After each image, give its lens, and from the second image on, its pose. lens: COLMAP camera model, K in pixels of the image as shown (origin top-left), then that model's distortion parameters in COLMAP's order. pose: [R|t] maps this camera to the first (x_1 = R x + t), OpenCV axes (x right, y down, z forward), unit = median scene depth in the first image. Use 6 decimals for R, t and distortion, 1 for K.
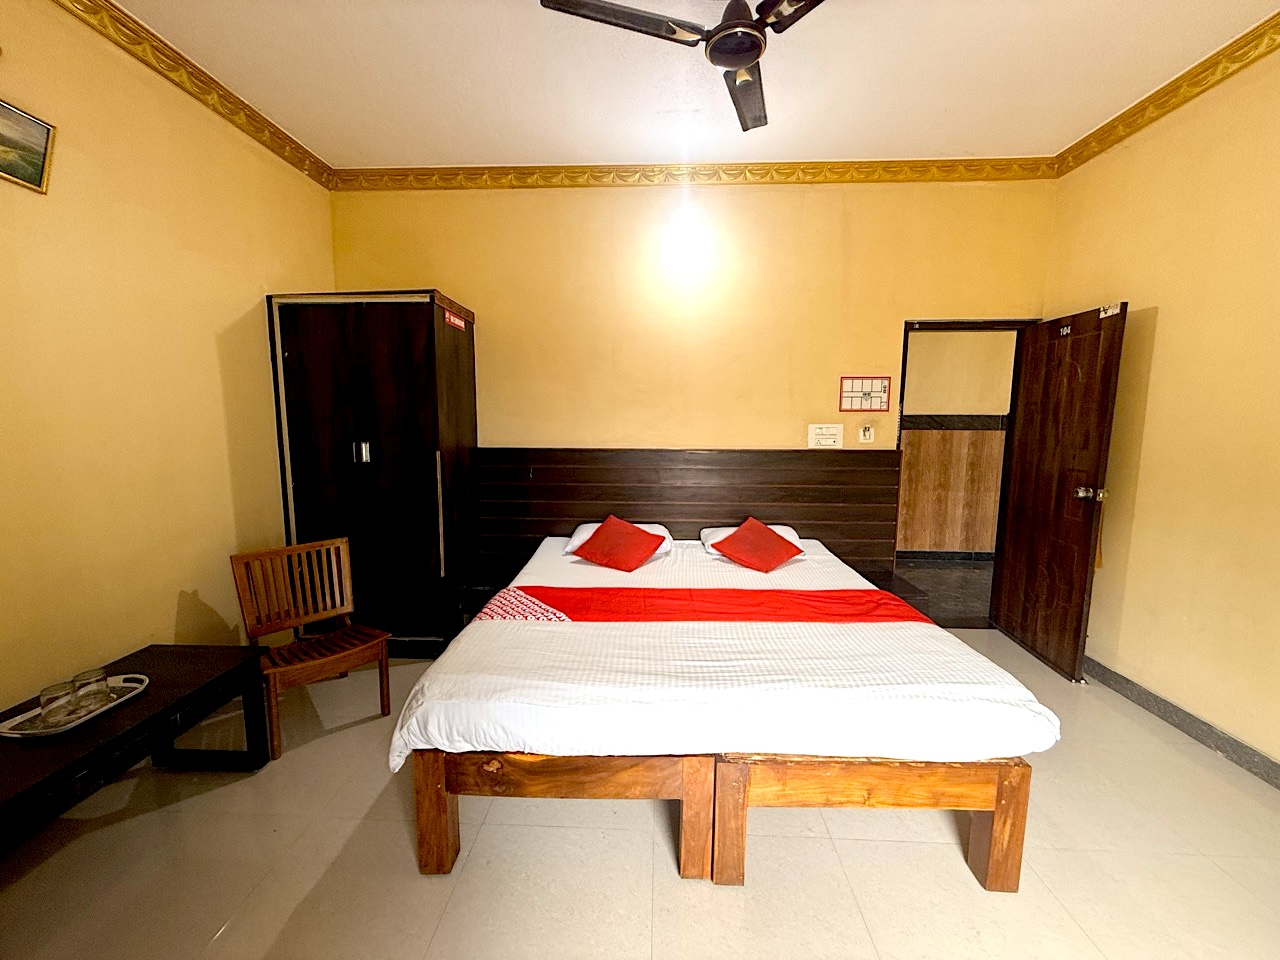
lens RADIAL K [[513.5, 0, 634.7], [0, 513.5, 474.6], [0, 0, 1]] dist [0.005817, -0.001318]
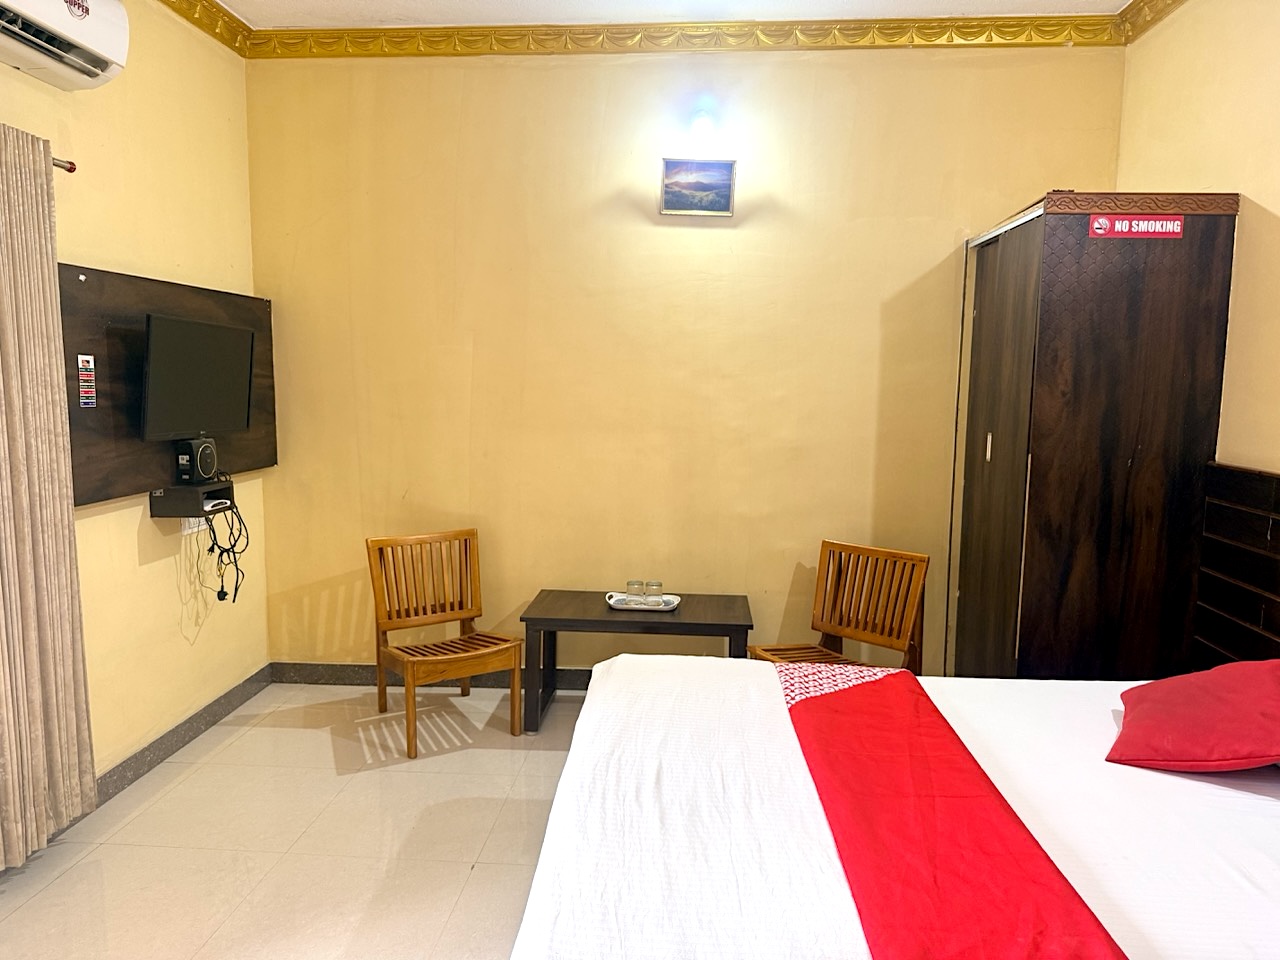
lens RADIAL K [[916.8, 0, 643.2], [0, 916.8, 474.0], [0, 0, 1]] dist [0.036810, -0.049930]
pose [[-0.029656, 0.107214, -0.993794, 0.749586], [-0.120907, 0.986546, 0.110040, -0.089879], [0.992221, 0.123420, -0.016294, 0.574276]]
